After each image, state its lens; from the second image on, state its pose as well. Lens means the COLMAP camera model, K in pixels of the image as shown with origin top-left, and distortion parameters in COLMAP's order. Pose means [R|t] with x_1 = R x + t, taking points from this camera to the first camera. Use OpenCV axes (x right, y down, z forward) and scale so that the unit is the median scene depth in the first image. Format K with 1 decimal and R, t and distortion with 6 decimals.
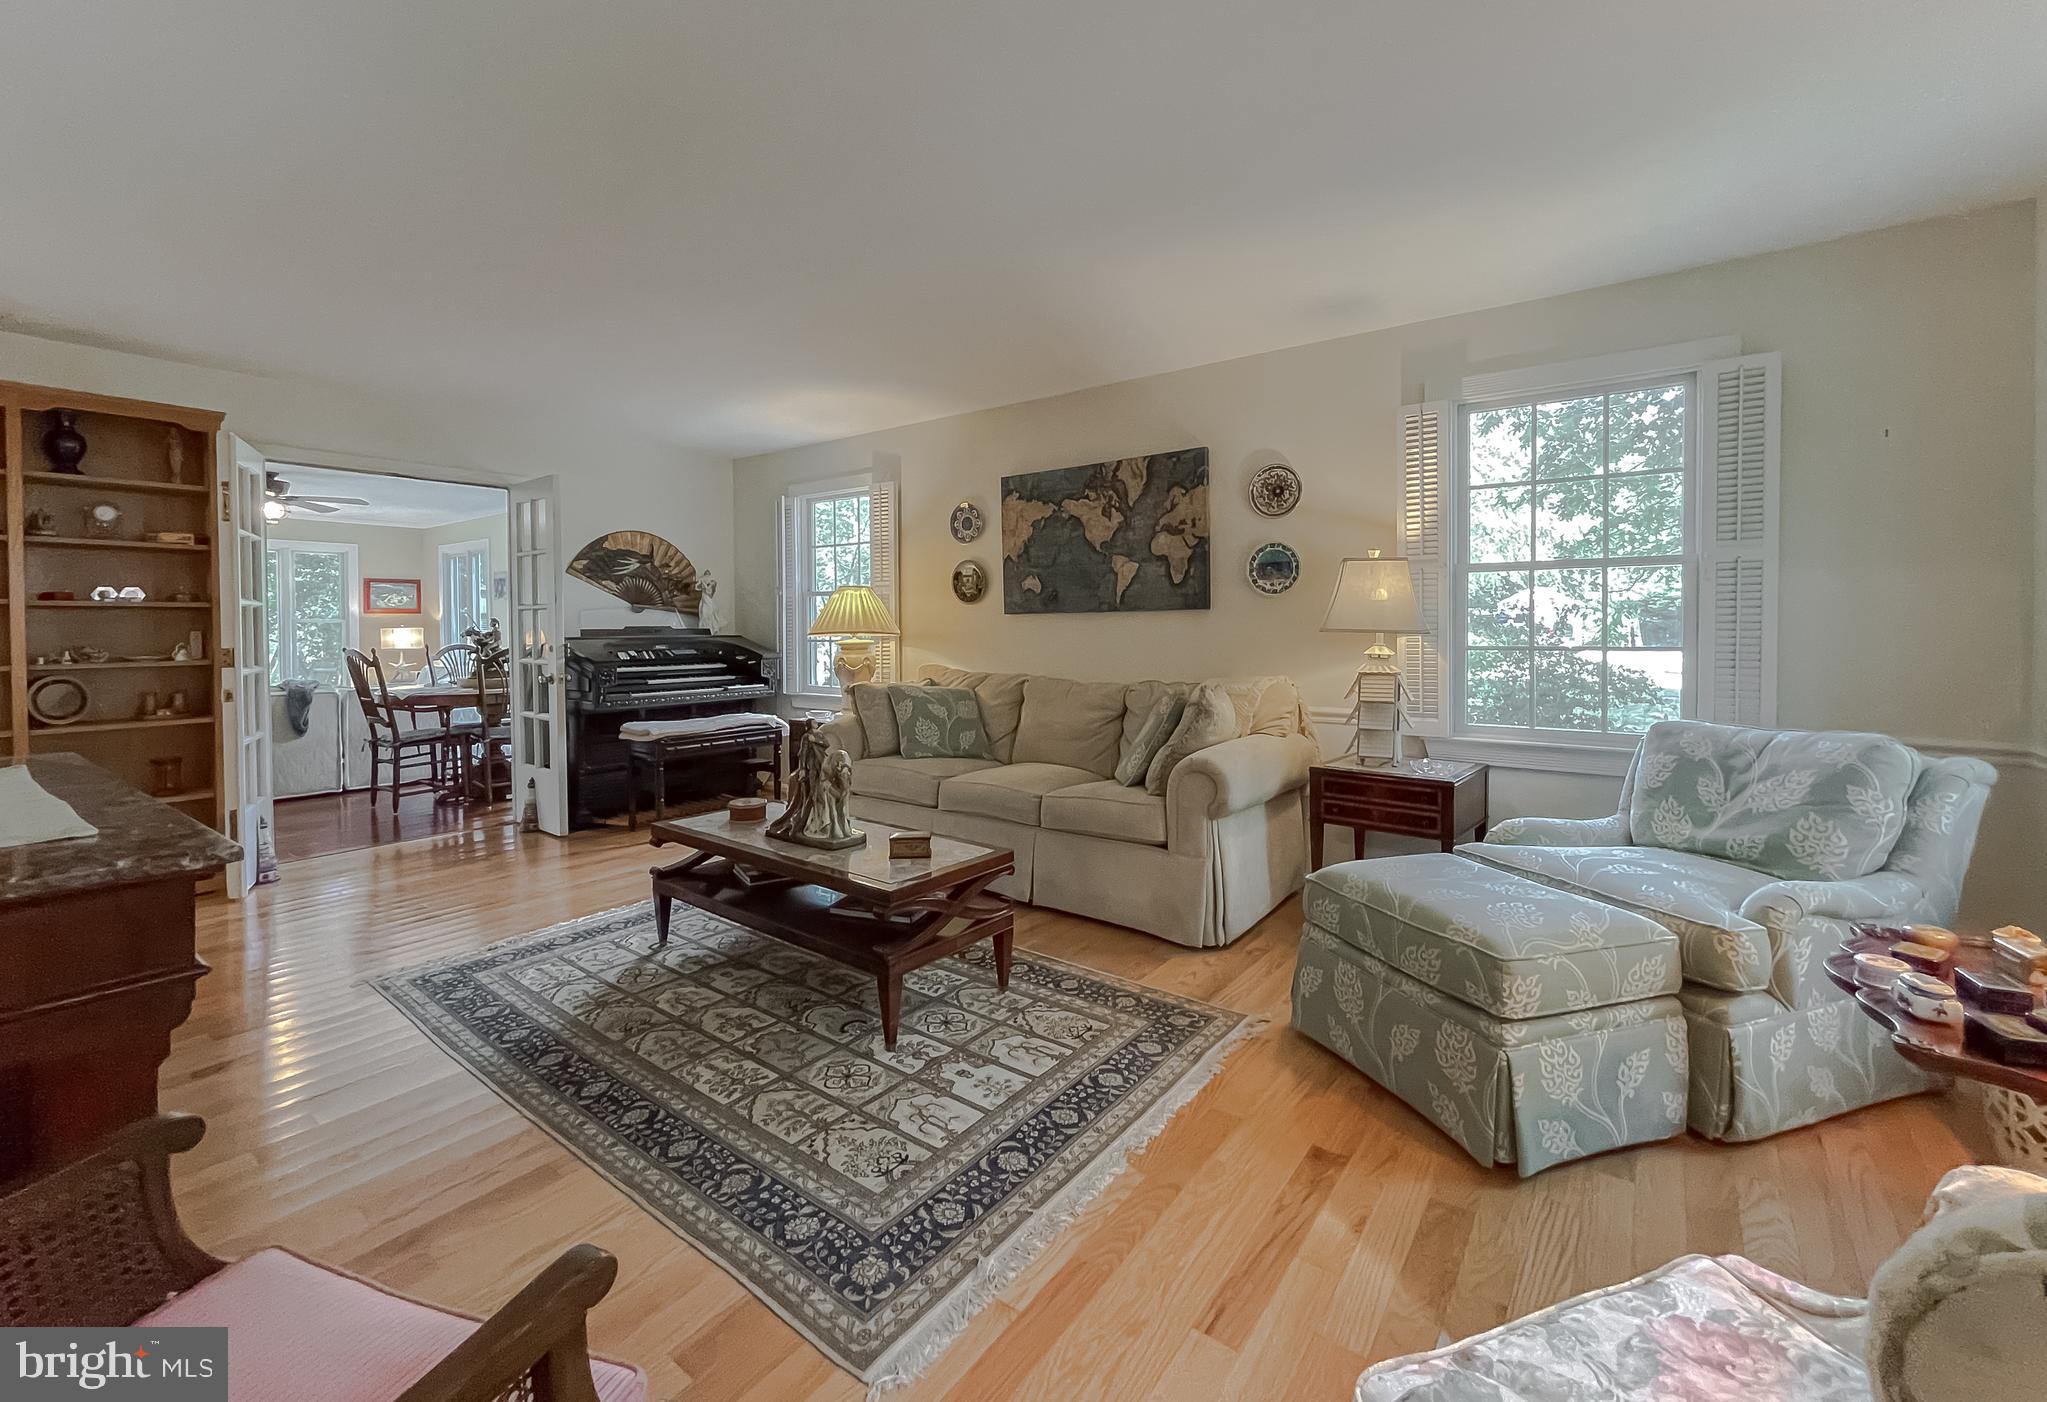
lens RADIAL K [[850.6, 0, 1018.2], [0, 850.6, 643.7], [0, 0, 1]] dist [-0.000858, -0.000065]
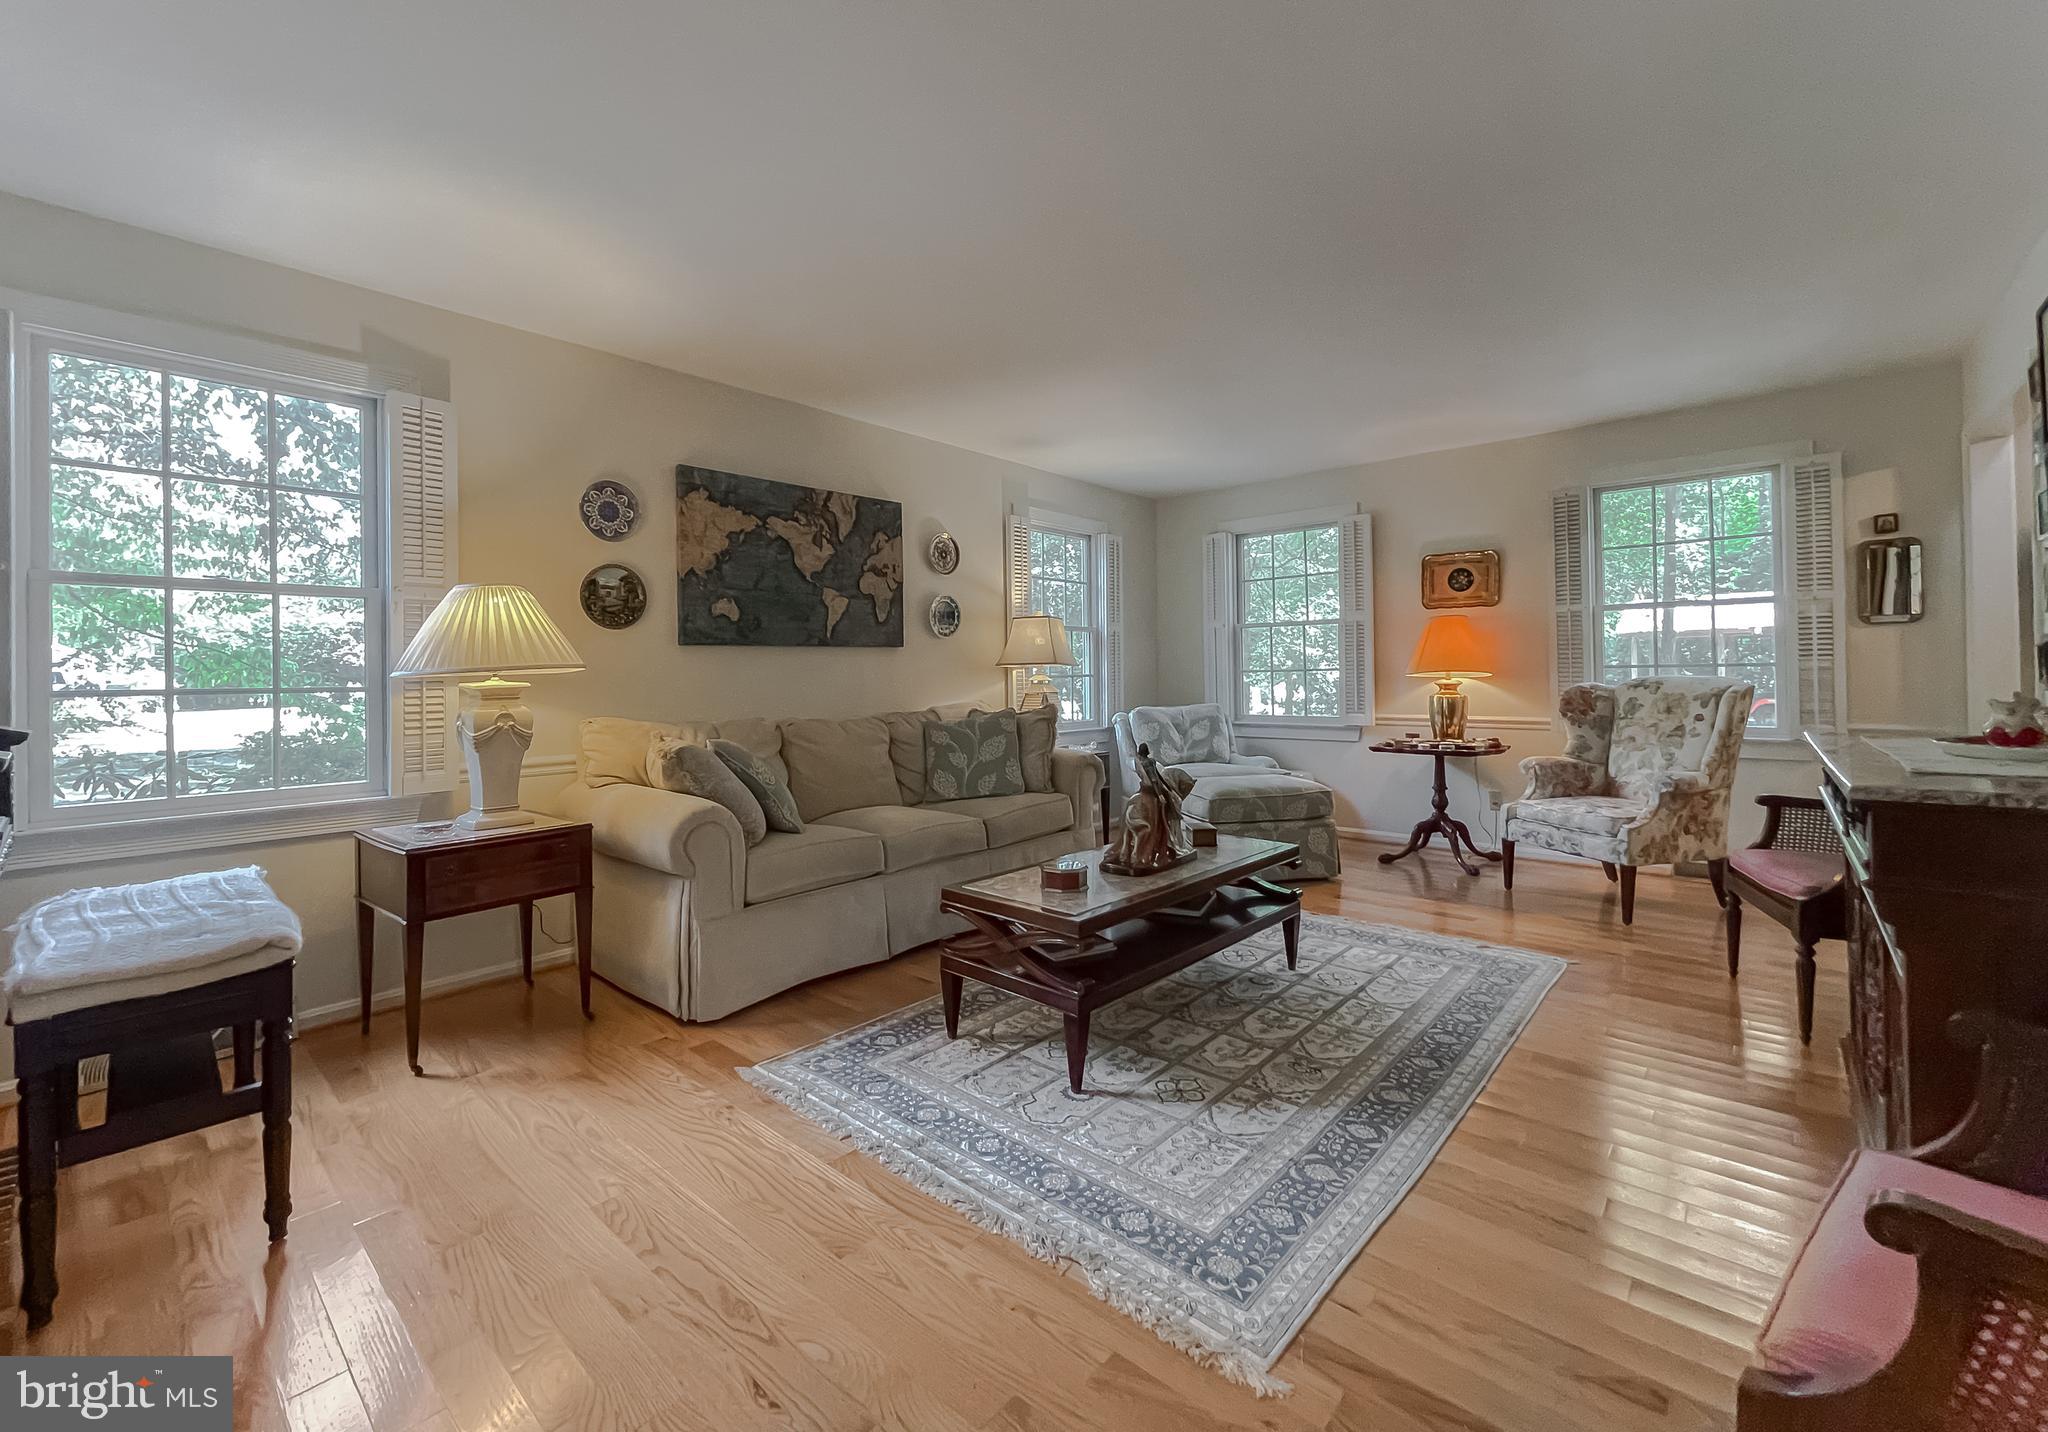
lens RADIAL K [[837.8, 0, 1020.3], [0, 837.8, 668.3], [0, 0, 1]] dist [-0.000495, -0.000054]
pose [[0.079492, 0.011371, 0.996771, -0.856469], [0.033030, 0.999356, -0.014035, 0.008010], [-0.996288, 0.034039, 0.079065, 0.749160]]
